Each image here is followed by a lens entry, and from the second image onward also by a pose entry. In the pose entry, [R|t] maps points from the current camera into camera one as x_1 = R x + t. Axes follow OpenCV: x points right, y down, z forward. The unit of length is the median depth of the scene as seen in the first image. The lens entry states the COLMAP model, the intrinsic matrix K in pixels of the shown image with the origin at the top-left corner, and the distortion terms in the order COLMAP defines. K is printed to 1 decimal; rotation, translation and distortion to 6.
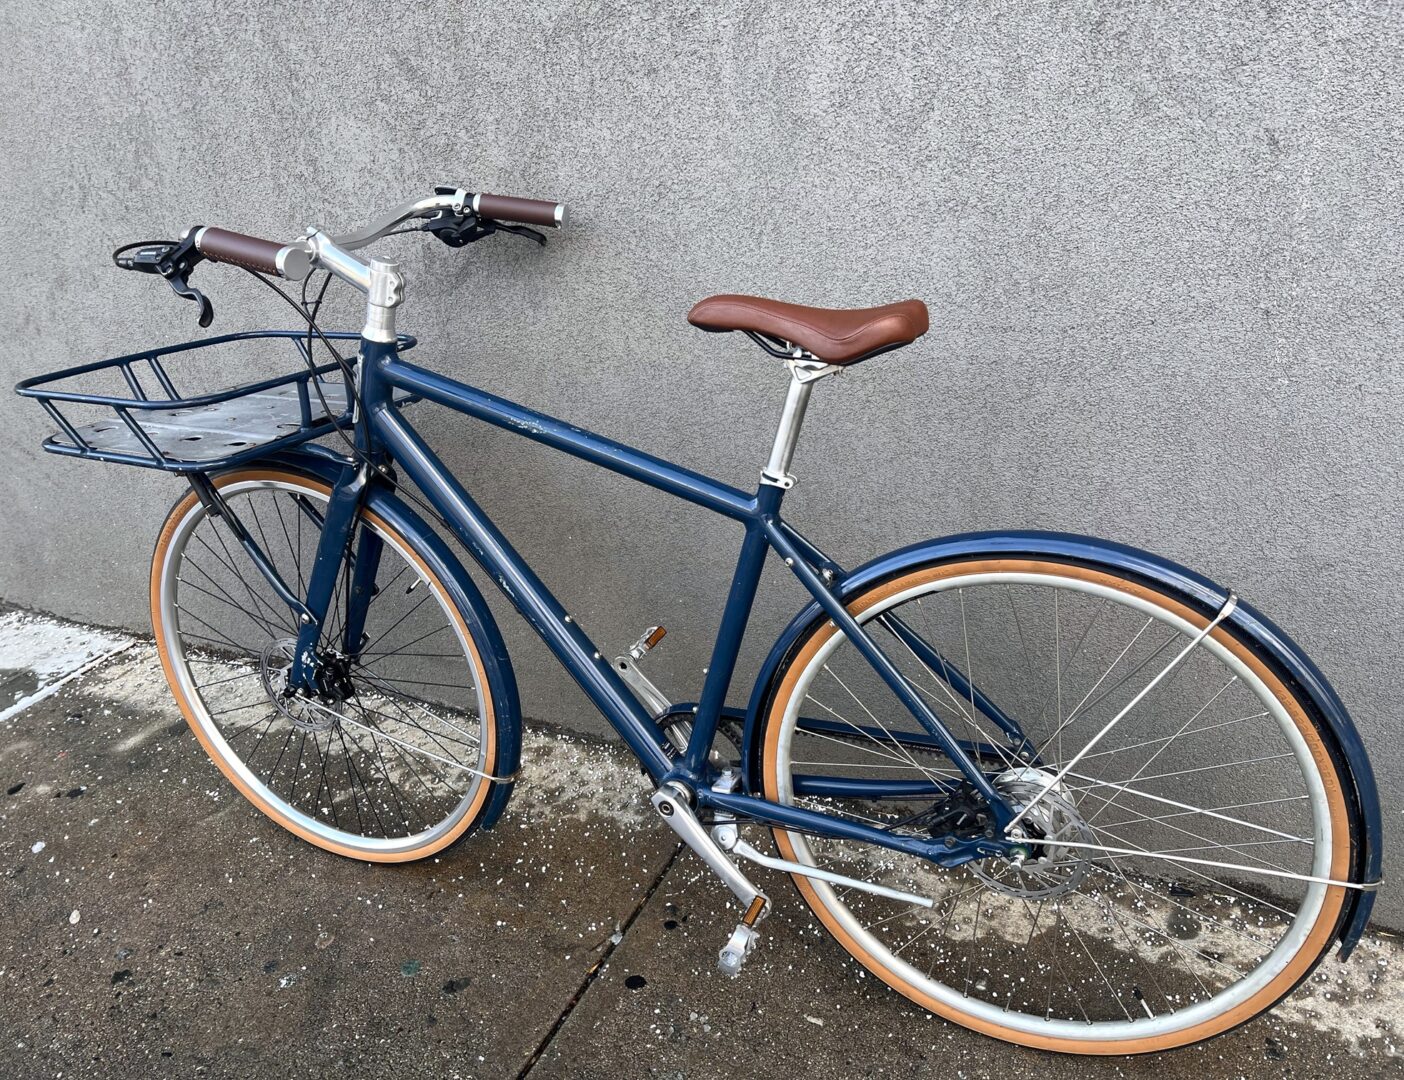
lens RADIAL K [[1127.6, 0, 704.4], [0, 1127.6, 538.6], [0, 0, 1]] dist [0.016794, -0.006661]
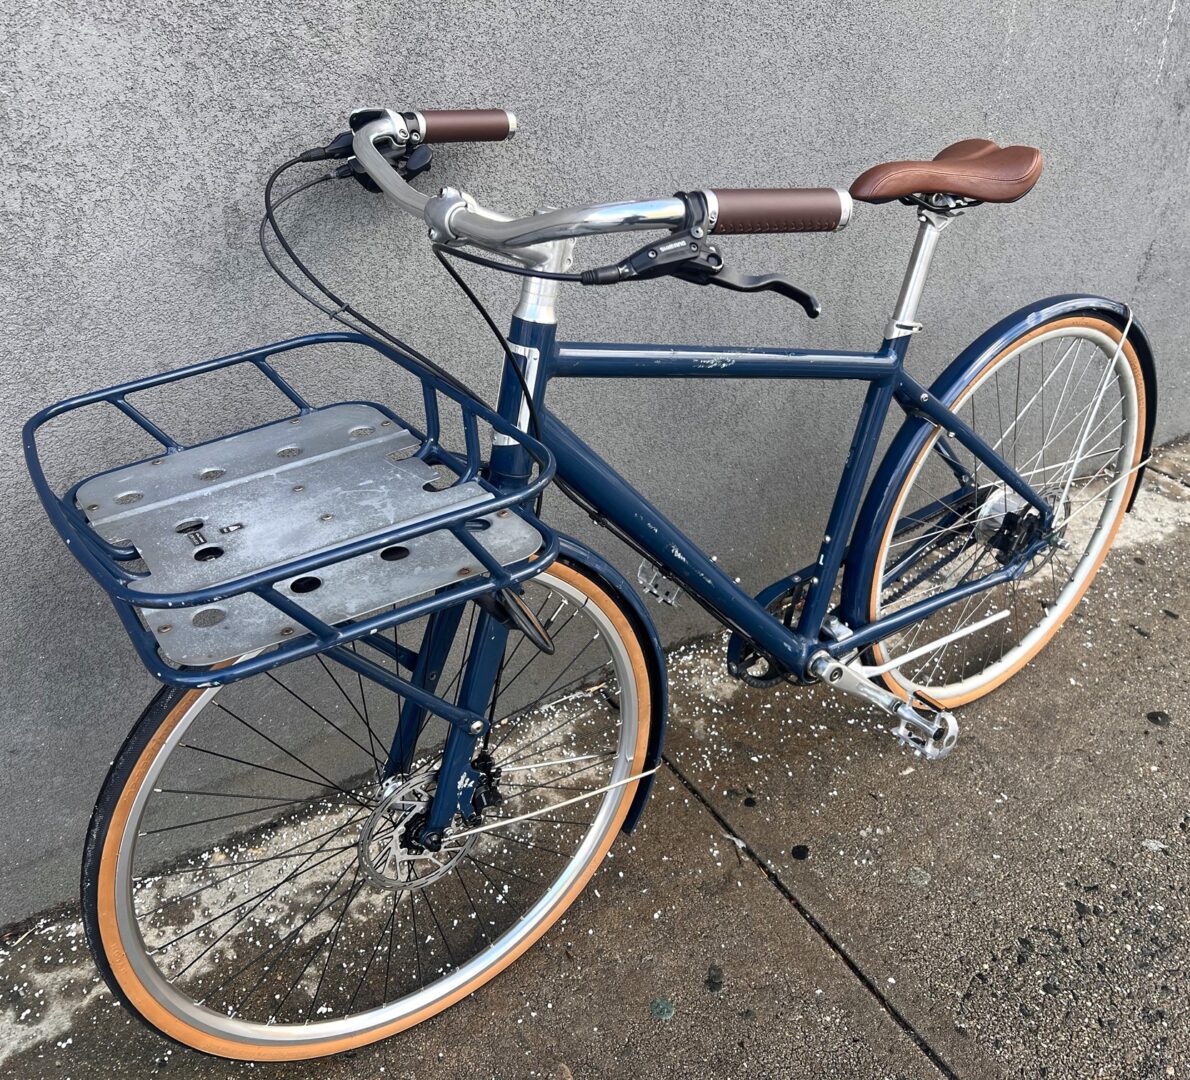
lens RADIAL K [[1135.4, 0, 595.8], [0, 1135.4, 542.8], [0, 0, 1]] dist [0.007689, 0.000000]
pose [[0.520052, -0.416750, 0.745563, -0.836180], [0.322365, 0.904099, 0.280509, -0.226090], [-0.790966, 0.094464, 0.604524, 0.493318]]
